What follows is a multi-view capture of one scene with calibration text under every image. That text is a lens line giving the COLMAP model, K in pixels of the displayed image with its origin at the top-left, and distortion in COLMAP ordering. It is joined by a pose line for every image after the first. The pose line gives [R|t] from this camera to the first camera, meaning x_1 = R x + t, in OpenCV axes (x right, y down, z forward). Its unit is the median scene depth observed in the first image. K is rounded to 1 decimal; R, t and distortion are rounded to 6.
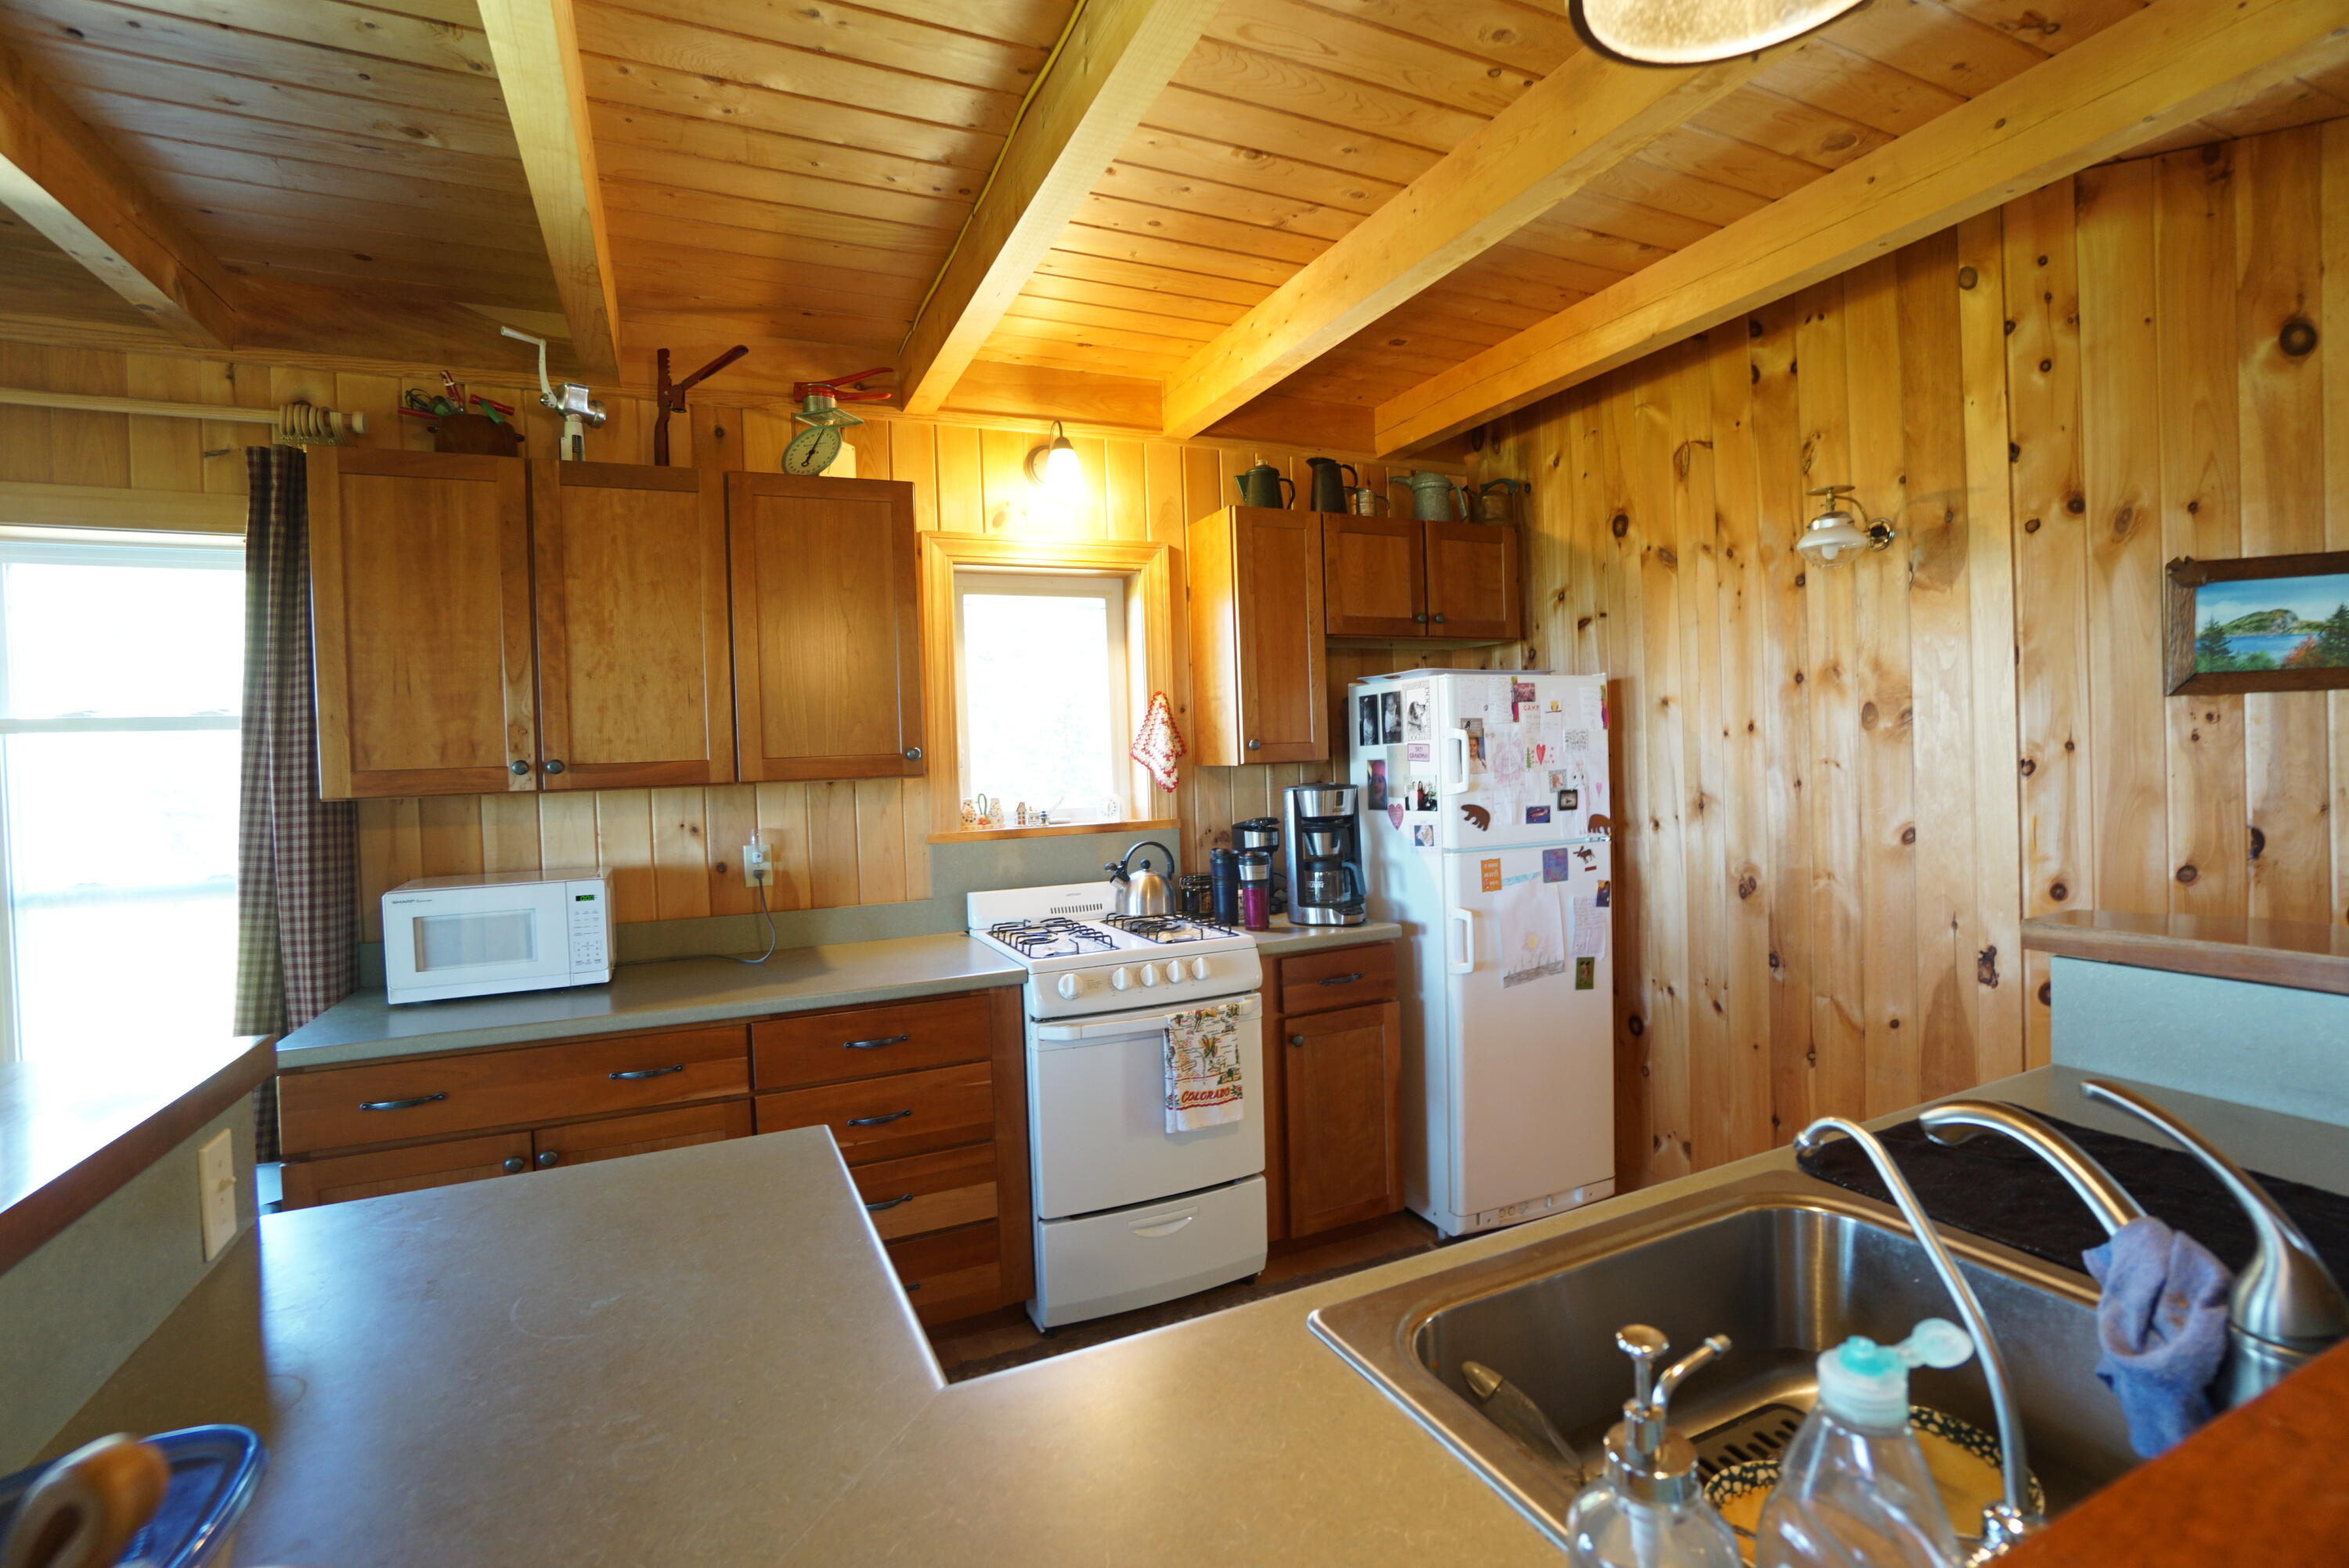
lens RADIAL K [[1061.2, 0, 1166.8], [0, 1061.2, 770.5], [0, 0, 1]] dist [-0.055969, 0.021599]
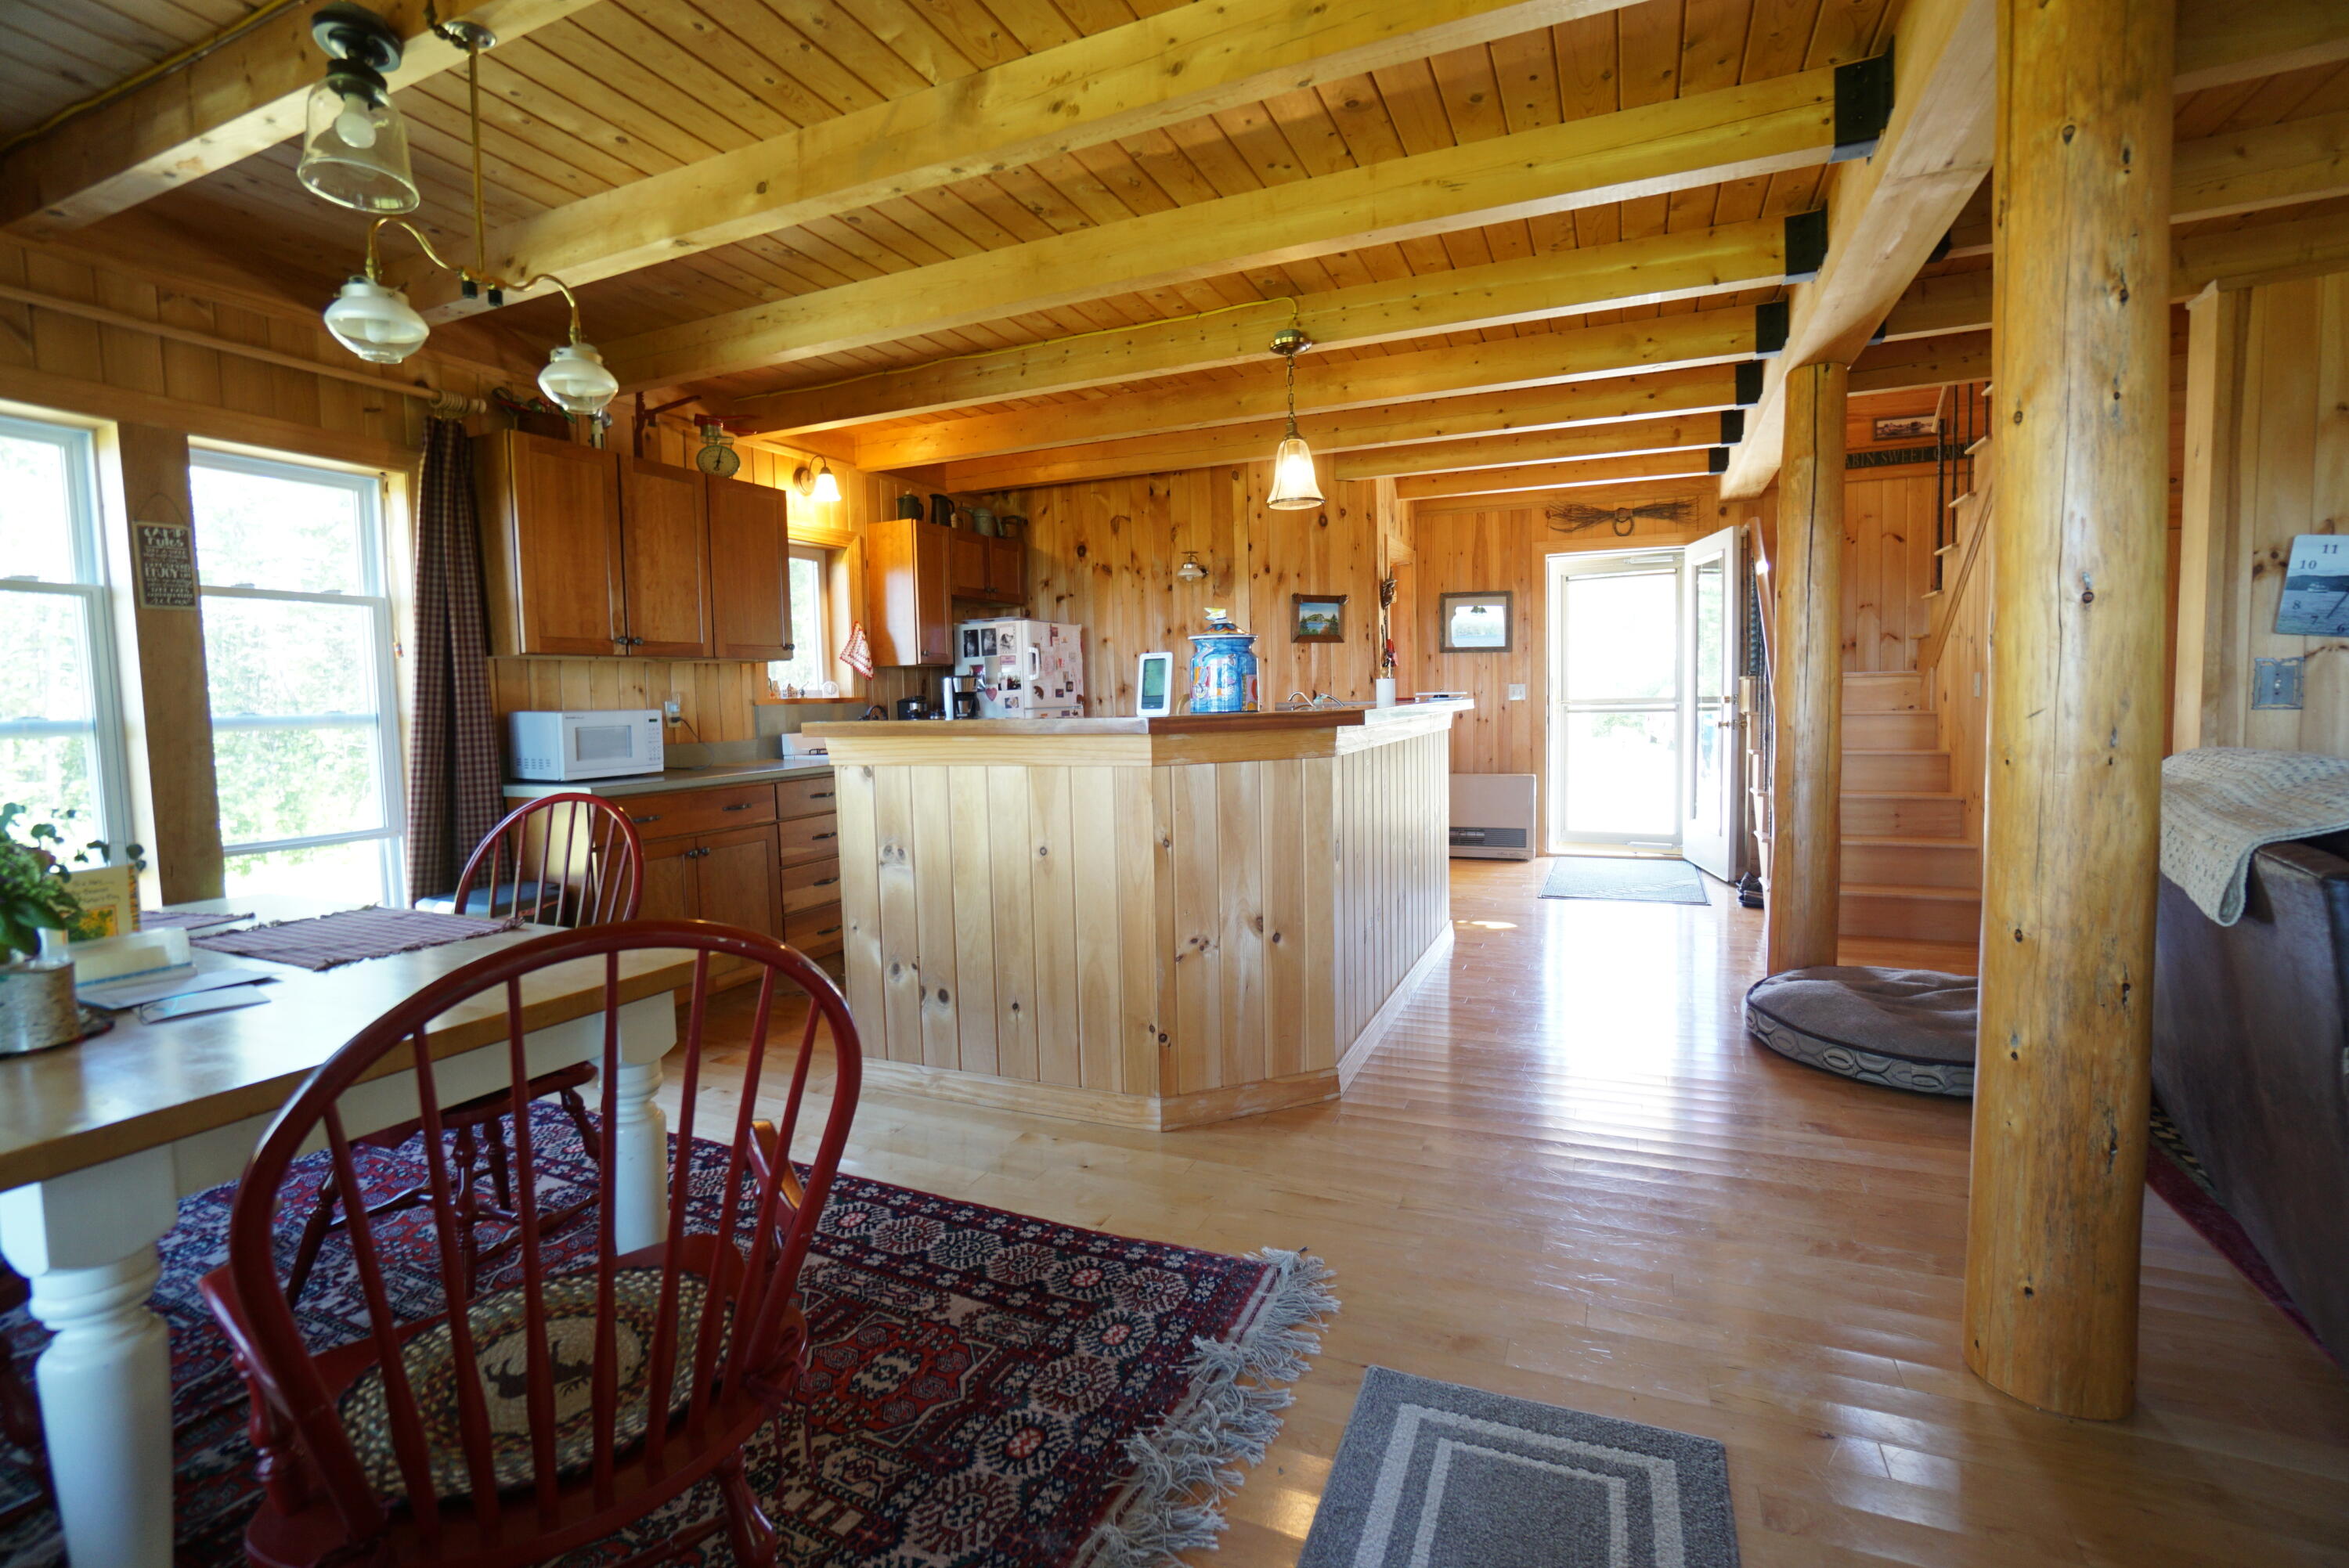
lens RADIAL K [[1061.2, 0, 1175.0], [0, 1061.2, 774.5], [0, 0, 1]] dist [-0.055969, 0.021599]
pose [[0.738479, -0.033681, 0.673435, -0.871894], [0.009103, 0.999159, 0.039990, 0.120673], [-0.674215, -0.023402, 0.738164, -0.661078]]
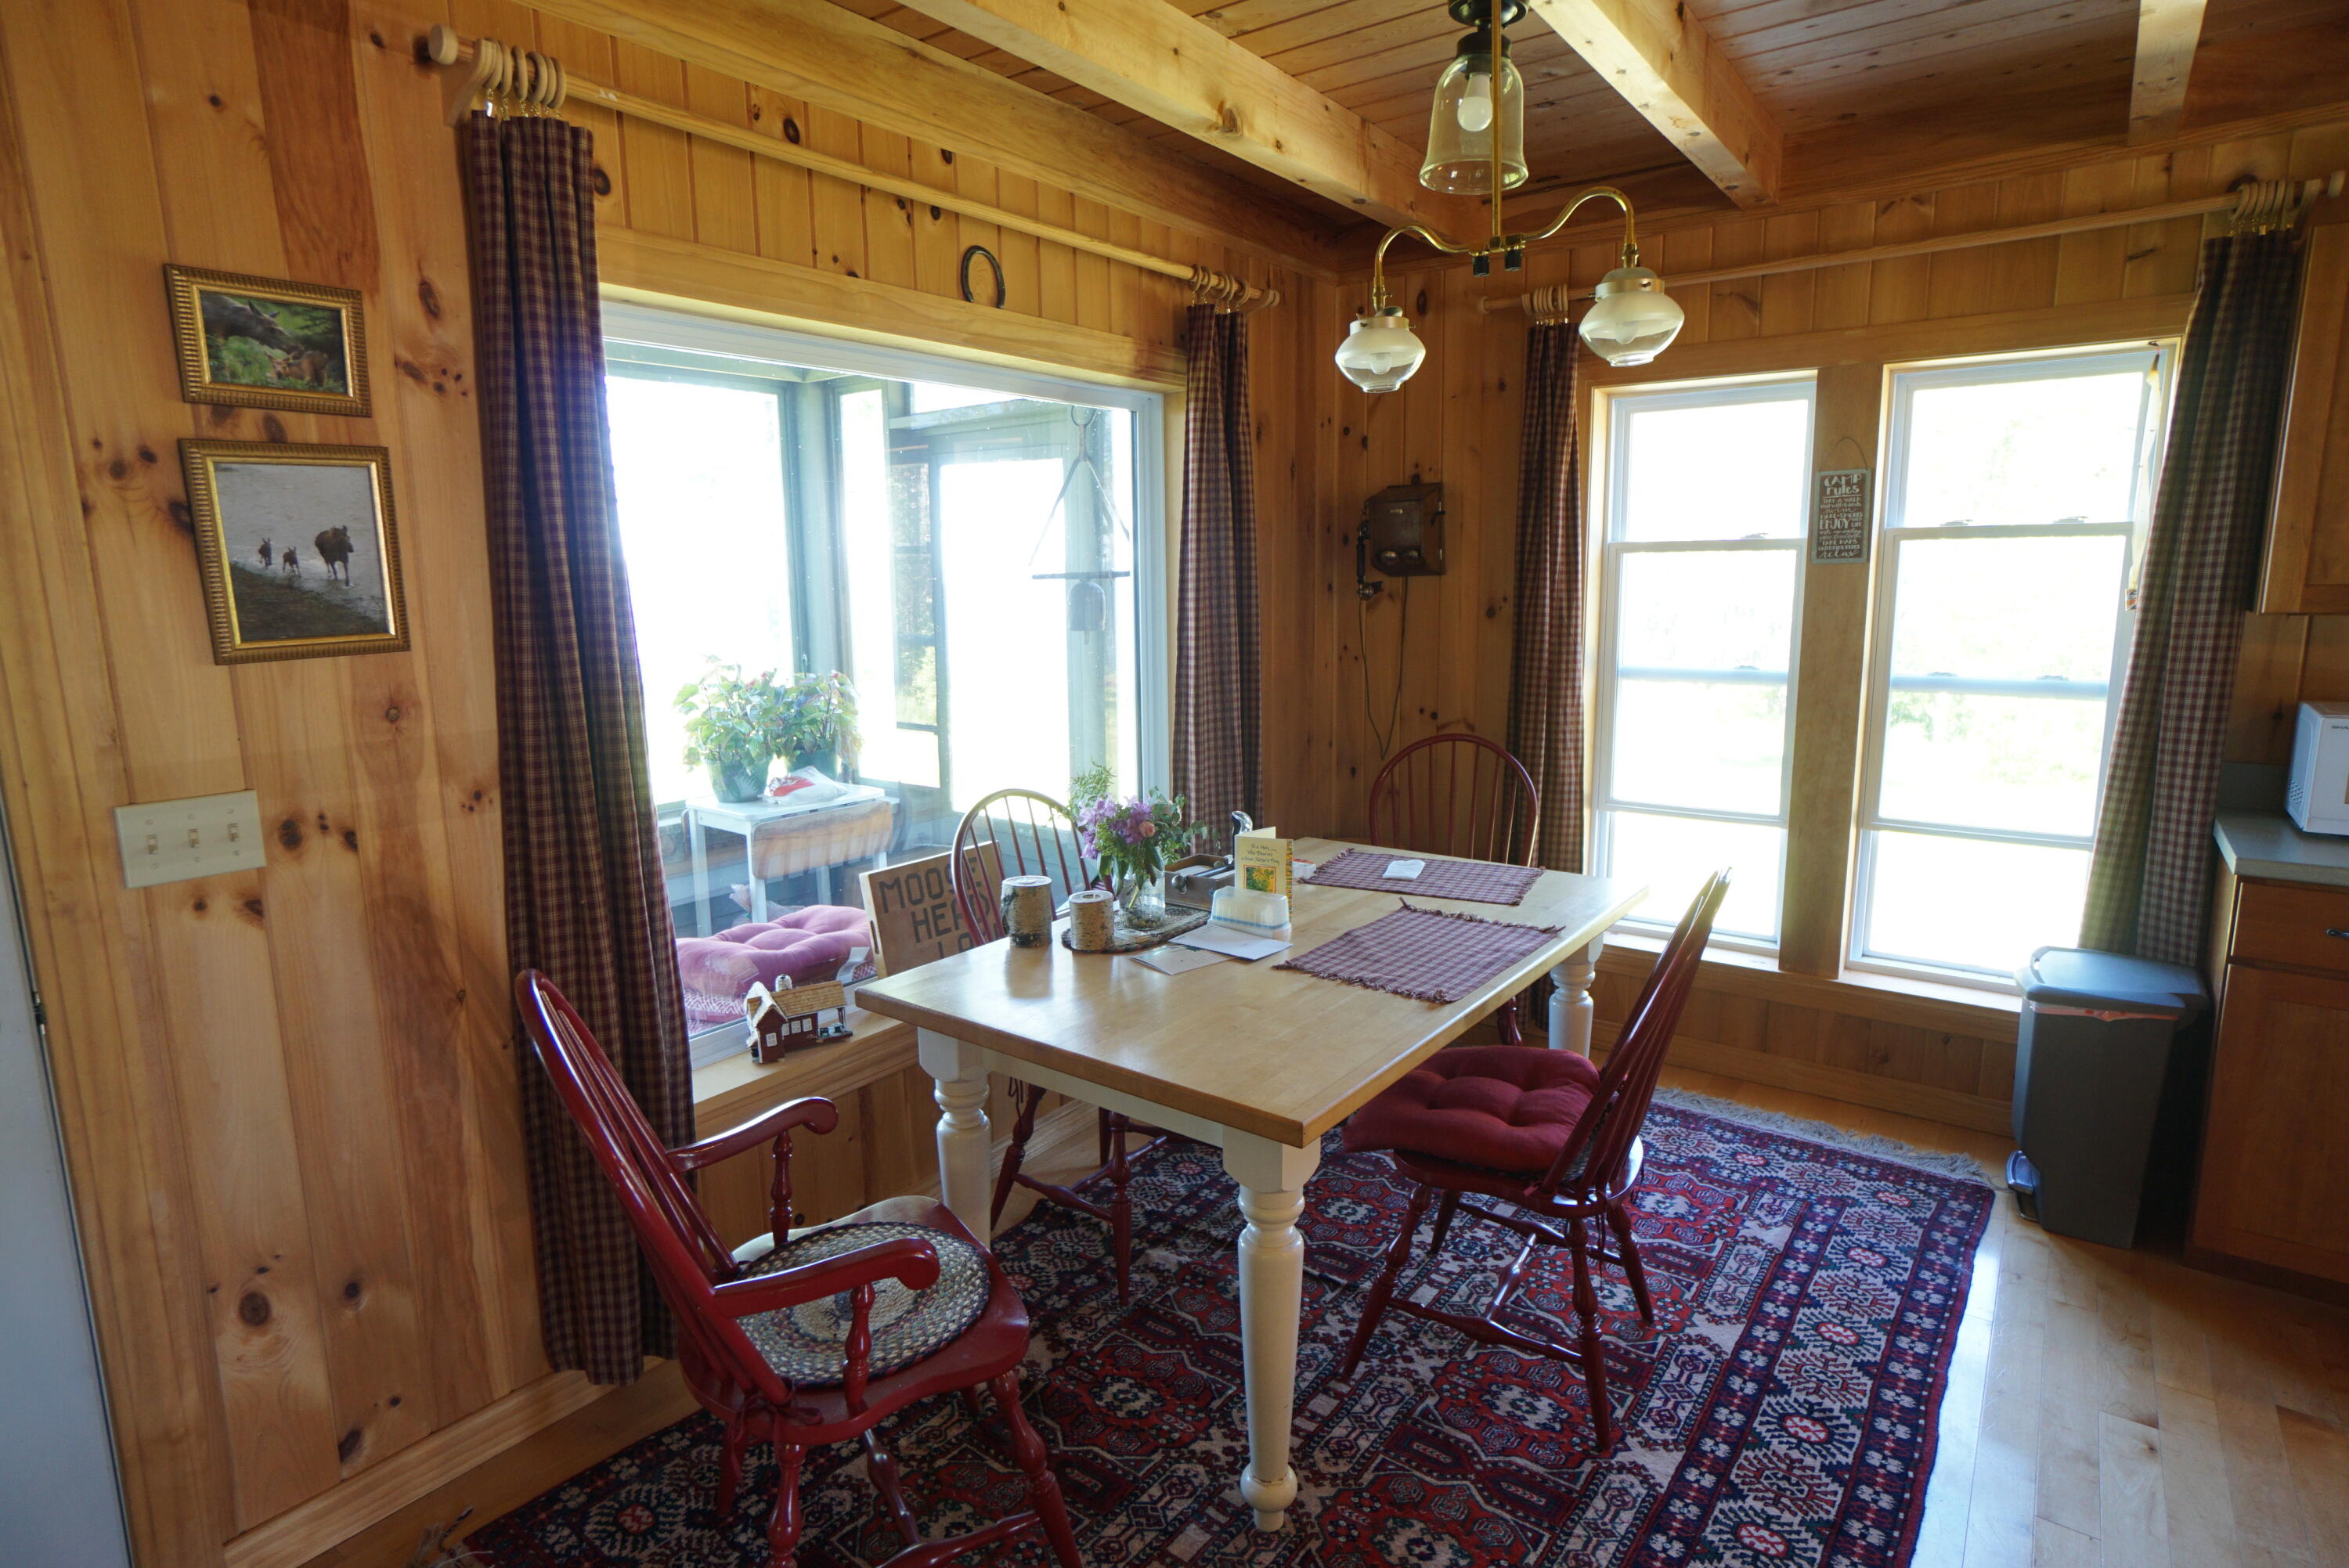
lens RADIAL K [[1230.6, 0, 1138.9], [0, 1230.6, 777.1], [0, 0, 1]] dist [-0.025109, 0.012956]
pose [[0.477581, 0.169534, -0.862076, -0.232369], [-0.011906, 0.982365, 0.186594, -0.015817], [0.878507, -0.078850, 0.471177, -0.364284]]
